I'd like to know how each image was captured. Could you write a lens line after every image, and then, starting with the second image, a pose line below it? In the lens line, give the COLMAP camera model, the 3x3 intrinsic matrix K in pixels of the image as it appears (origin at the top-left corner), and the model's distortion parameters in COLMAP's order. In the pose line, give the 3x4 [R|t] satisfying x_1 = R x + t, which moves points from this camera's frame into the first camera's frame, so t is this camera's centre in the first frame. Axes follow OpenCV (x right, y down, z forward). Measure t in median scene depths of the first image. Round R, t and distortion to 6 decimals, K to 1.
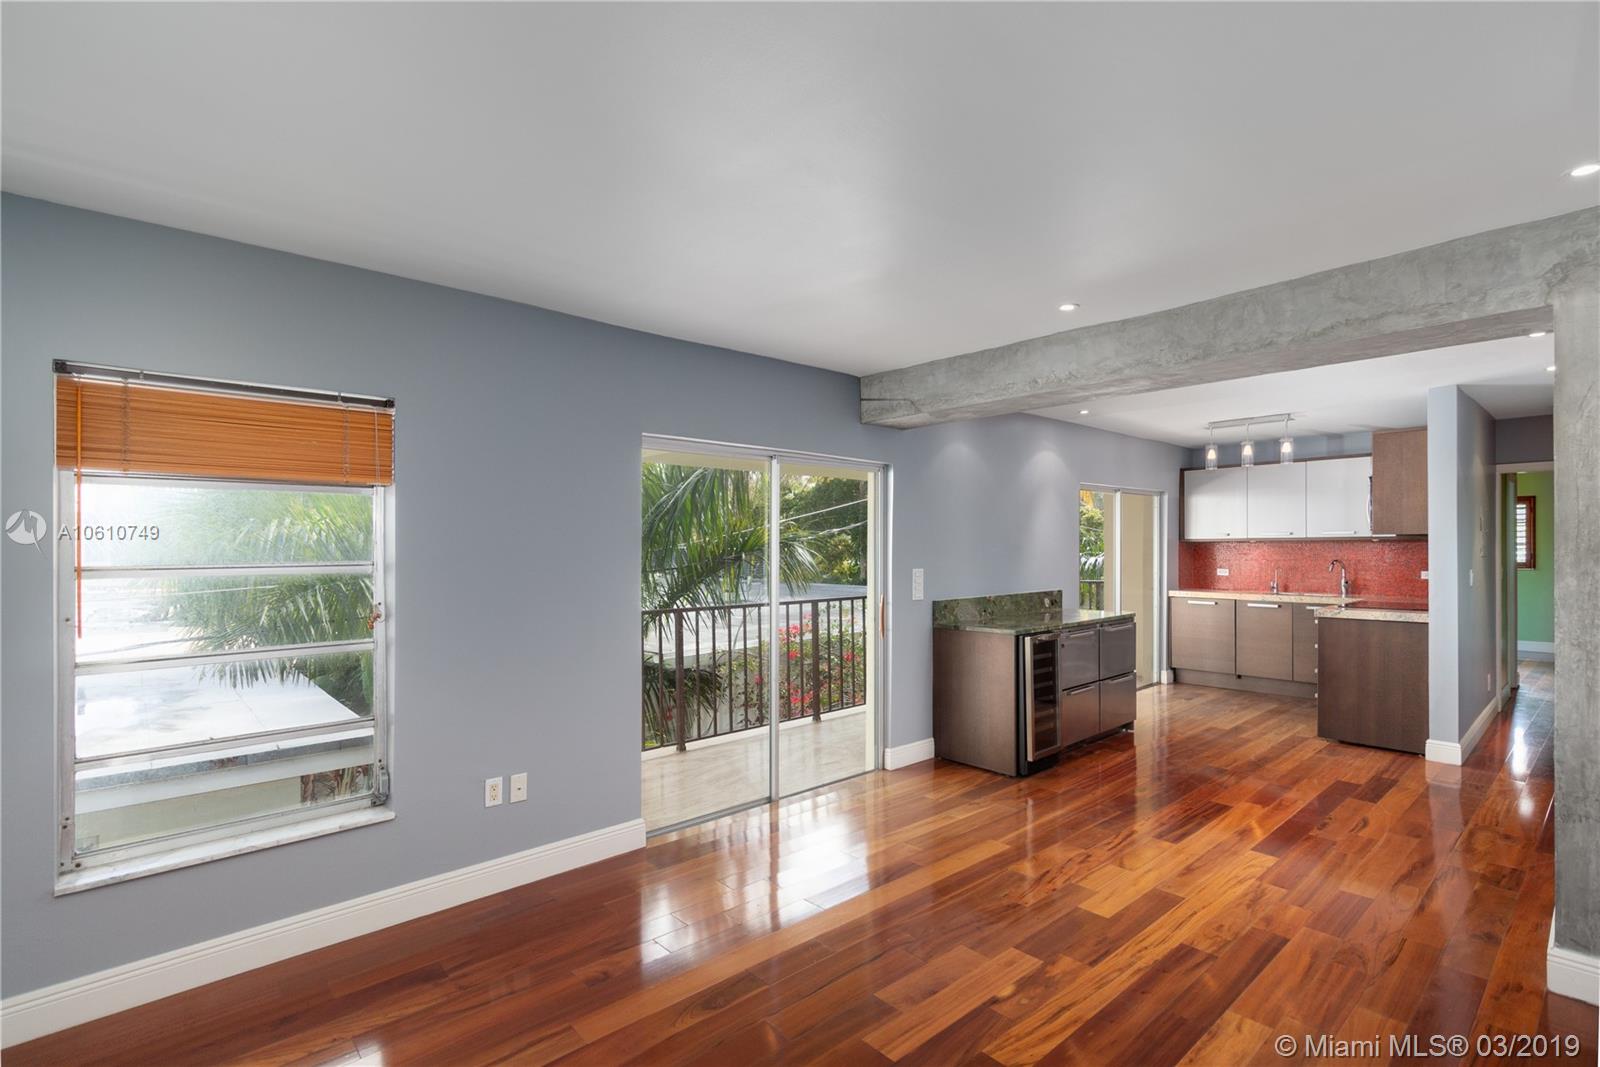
lens RADIAL K [[749.6, 0, 797.5], [0, 749.6, 547.6], [0, 0, 1]] dist [-0.006373, 0.001008]
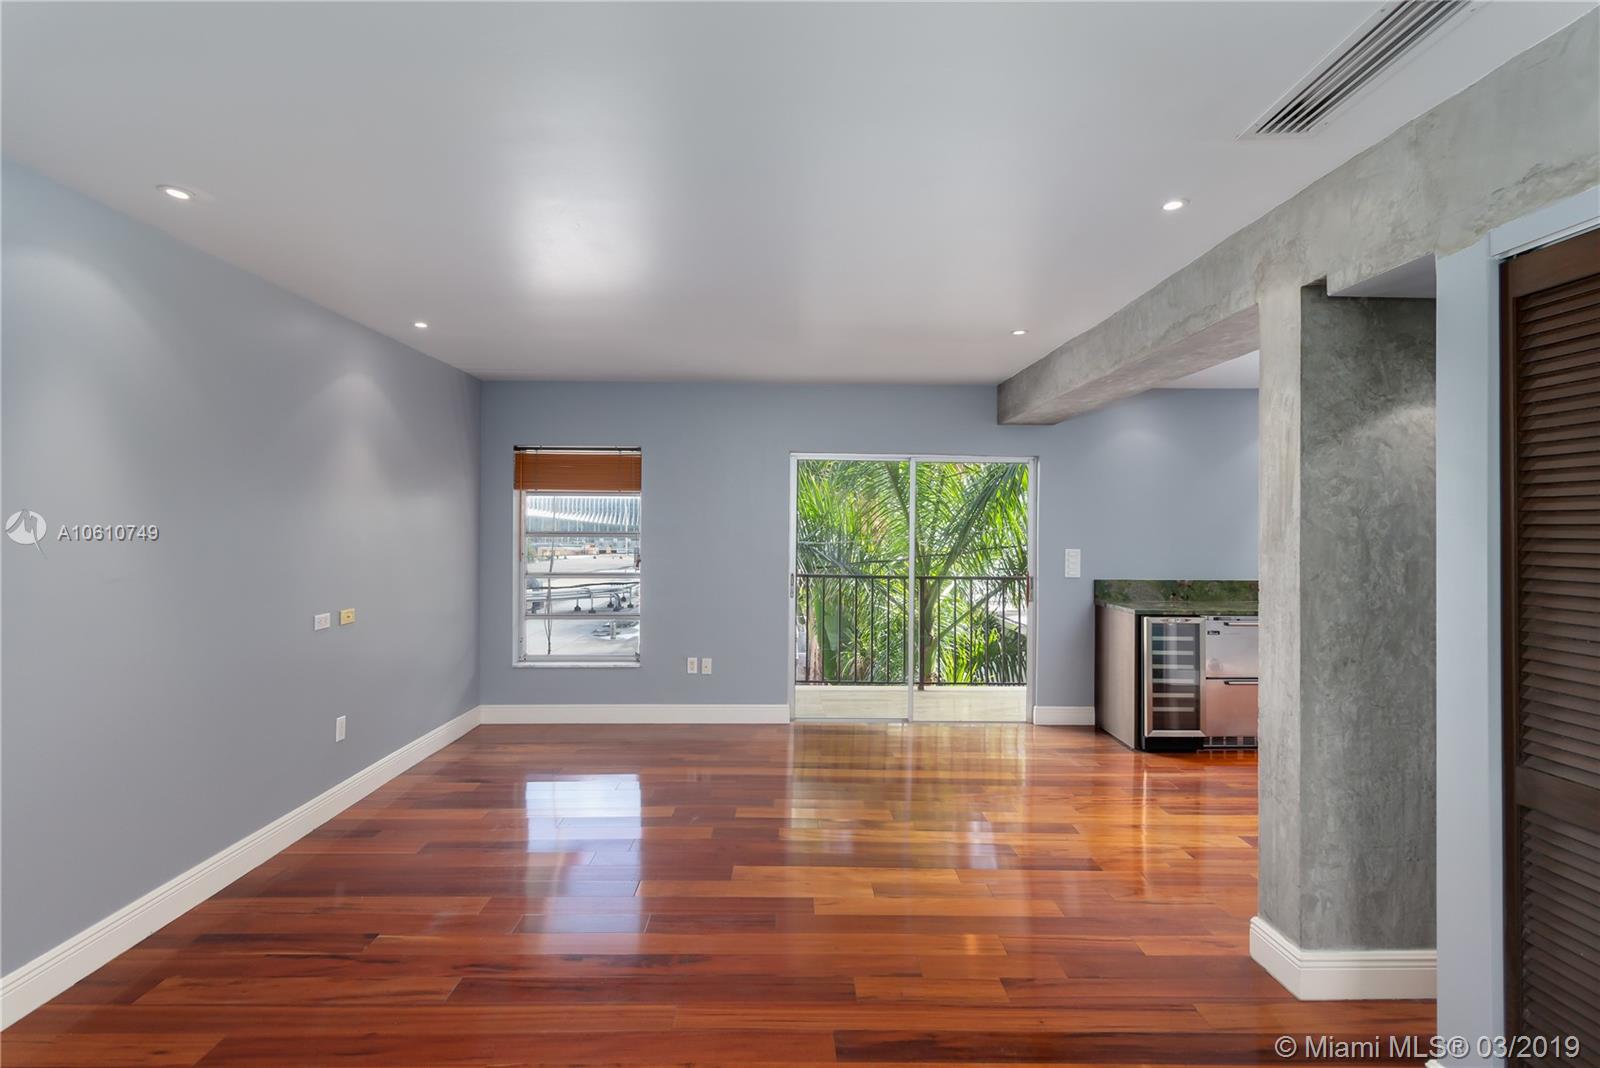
lens RADIAL K [[749.6, 0, 790.4], [0, 749.6, 525.9], [0, 0, 1]] dist [-0.006373, 0.001008]
pose [[0.751881, 0.008944, -0.659238, 0.517459], [-0.012212, 0.999925, -0.000362, -0.000821], [0.659186, 0.008323, 0.751934, -0.093937]]
